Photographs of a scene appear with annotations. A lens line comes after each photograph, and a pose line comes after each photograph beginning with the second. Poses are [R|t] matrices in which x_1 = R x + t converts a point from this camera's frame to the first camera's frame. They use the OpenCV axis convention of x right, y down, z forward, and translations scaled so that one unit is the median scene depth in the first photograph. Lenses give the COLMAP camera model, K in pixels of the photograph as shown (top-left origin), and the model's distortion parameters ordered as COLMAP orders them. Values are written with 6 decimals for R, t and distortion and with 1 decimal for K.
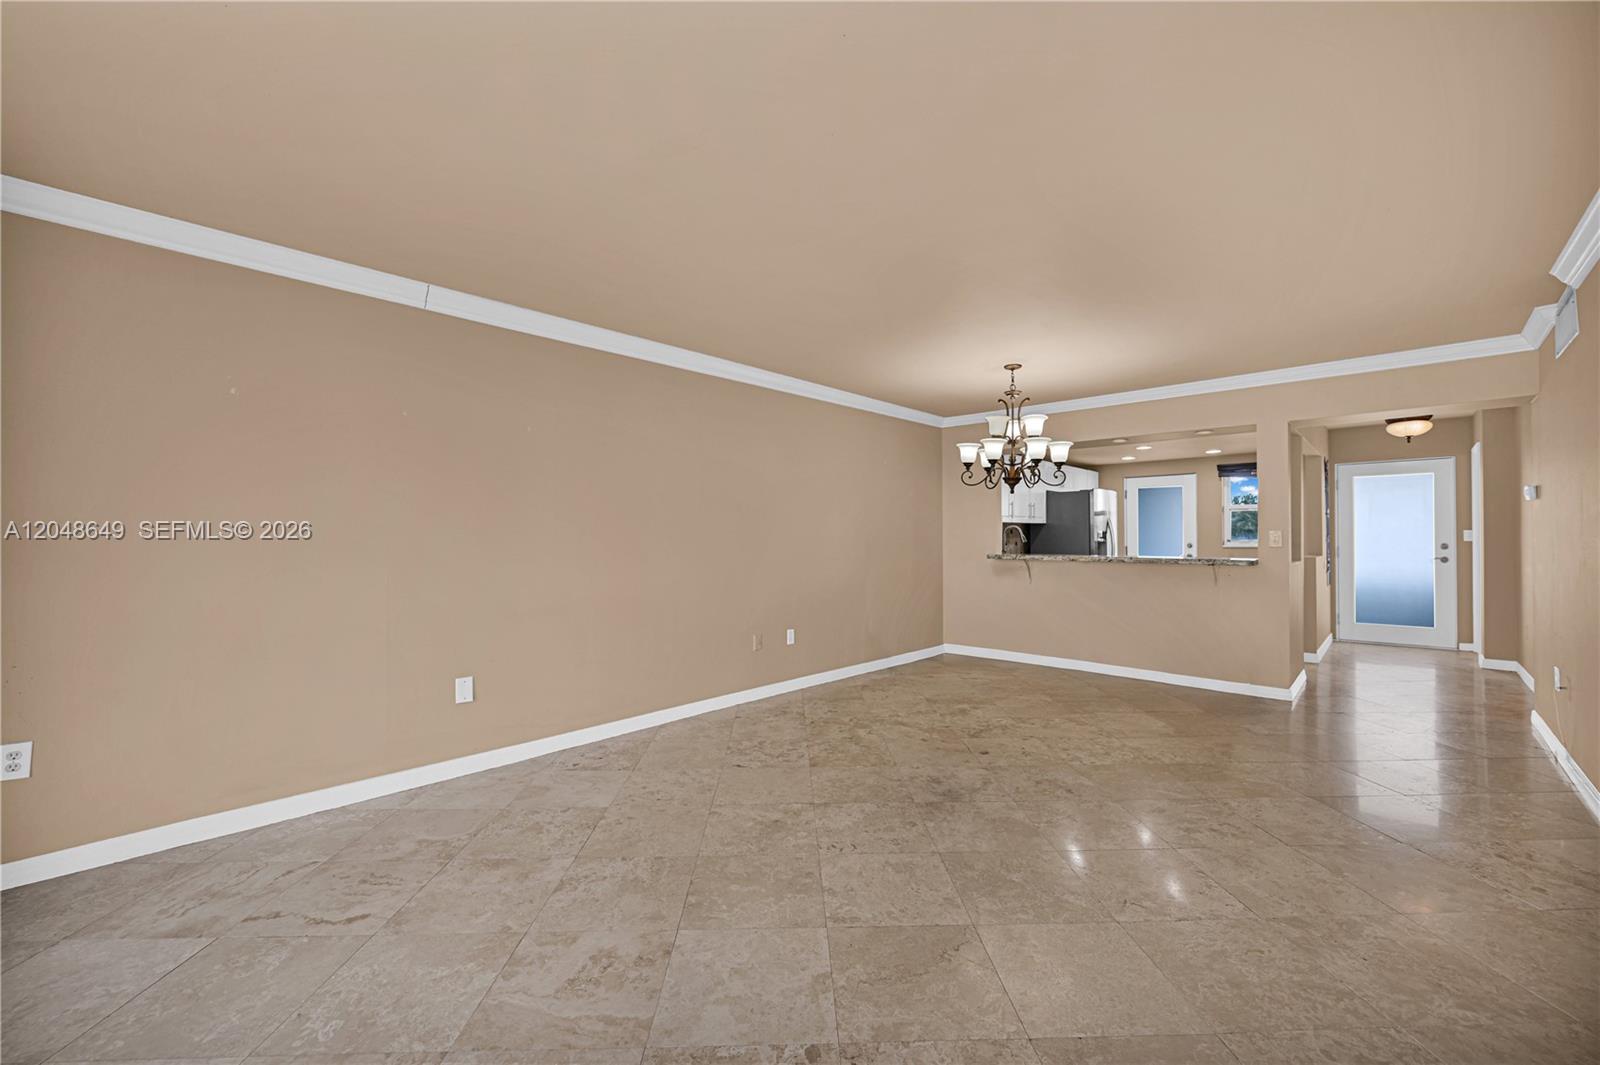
lens RADIAL K [[644.0, 0, 805.0], [0, 644.0, 536.2], [0, 0, 1]] dist [-0.000404, 0.000075]
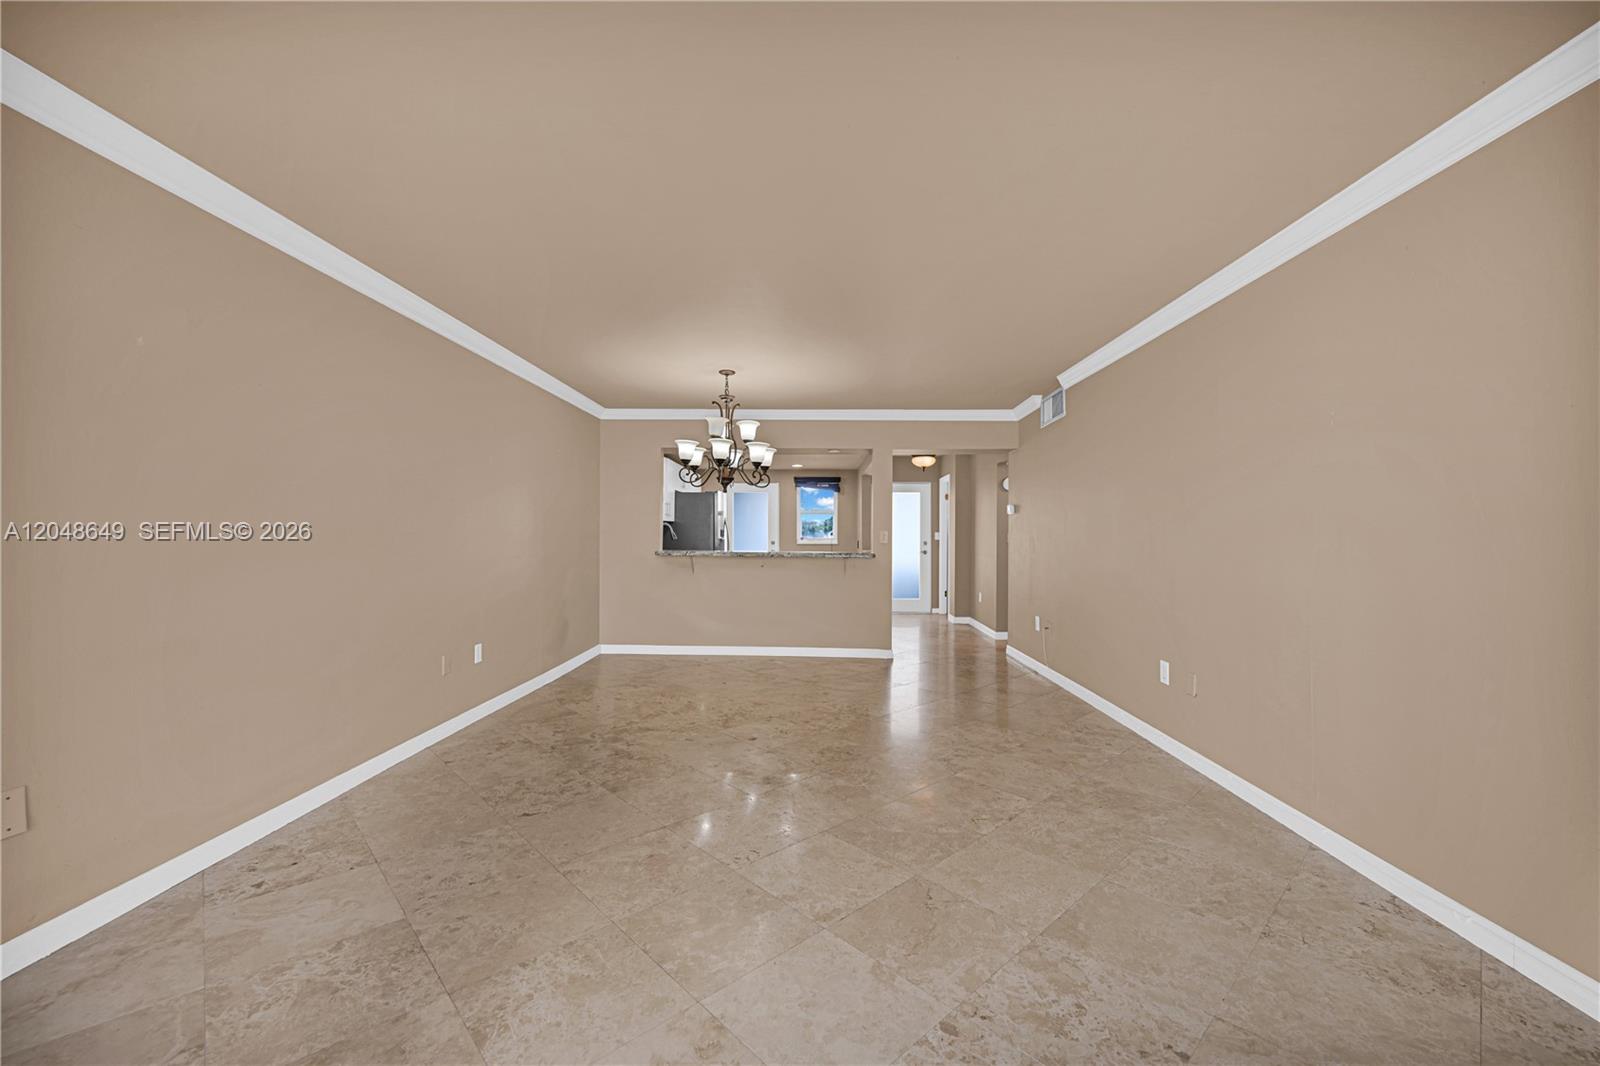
lens RADIAL K [[644.0, 0, 805.0], [0, 644.0, 536.7], [0, 0, 1]] dist [-0.000404, 0.000075]
pose [[0.747201, 0.007095, 0.664560, -0.274644], [-0.010368, 0.999946, 0.000981, 0.003482], [-0.664517, -0.007623, 0.747234, 0.123039]]
